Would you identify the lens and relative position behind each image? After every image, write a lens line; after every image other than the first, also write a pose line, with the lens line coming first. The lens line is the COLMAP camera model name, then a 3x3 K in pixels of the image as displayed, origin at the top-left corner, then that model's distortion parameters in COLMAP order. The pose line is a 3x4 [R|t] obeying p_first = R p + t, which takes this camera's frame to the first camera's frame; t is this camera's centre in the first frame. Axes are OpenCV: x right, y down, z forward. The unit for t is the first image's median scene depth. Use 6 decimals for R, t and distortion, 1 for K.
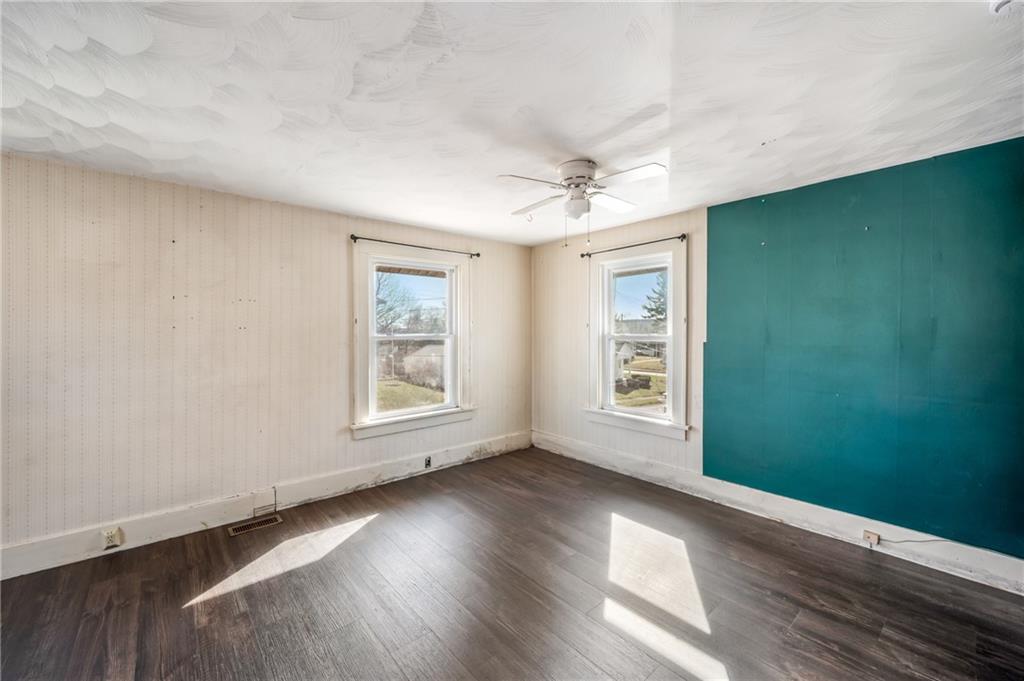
lens RADIAL K [[414.4, 0, 516.1], [0, 414.4, 340.7], [0, 0, 1]] dist [-0.002396, 0.000714]
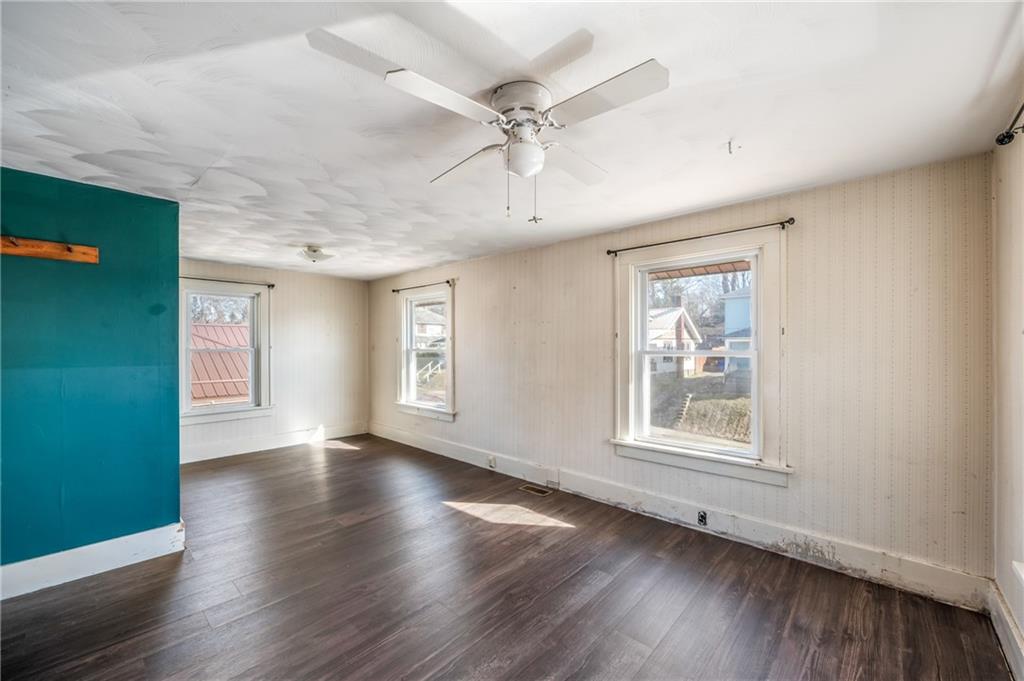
lens RADIAL K [[414.4, 0, 516.0], [0, 414.4, 347.8], [0, 0, 1]] dist [-0.002396, 0.000714]
pose [[0.107479, 0.010482, -0.994152, 0.570246], [-0.022392, 0.999716, 0.008120, -0.019576], [0.993955, 0.021388, 0.107683, 0.650550]]
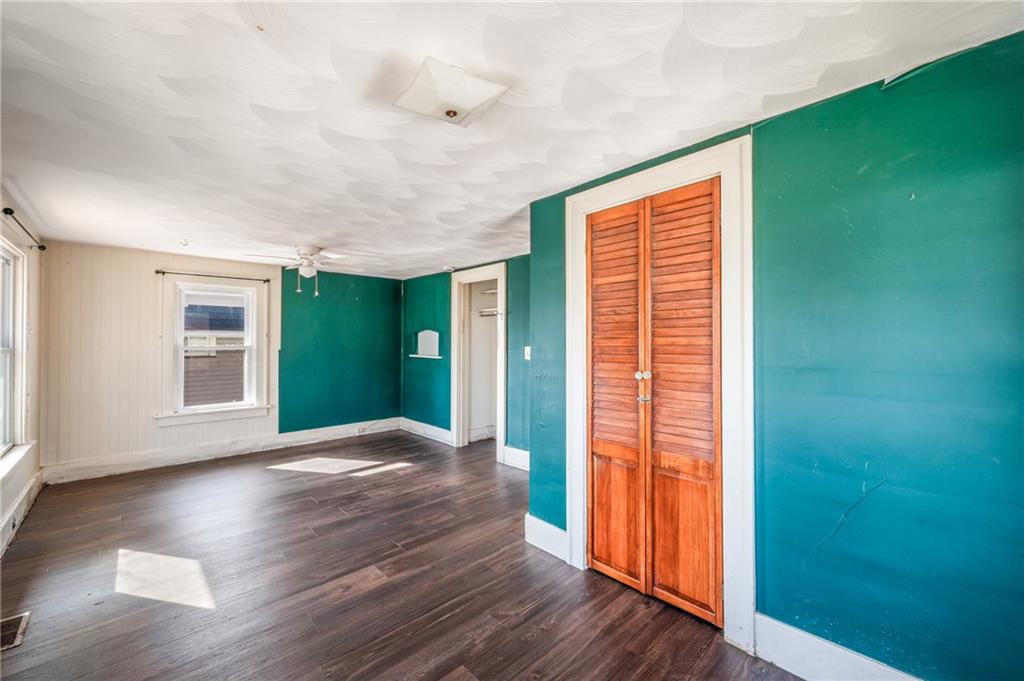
lens RADIAL K [[414.4, 0, 507.2], [0, 414.4, 338.2], [0, 0, 1]] dist [-0.002396, 0.000714]
pose [[-0.027234, 0.008787, 0.999590, -1.102113], [0.026754, 0.999610, -0.008059, -0.003106], [-0.999271, 0.026524, -0.027459, 0.158228]]
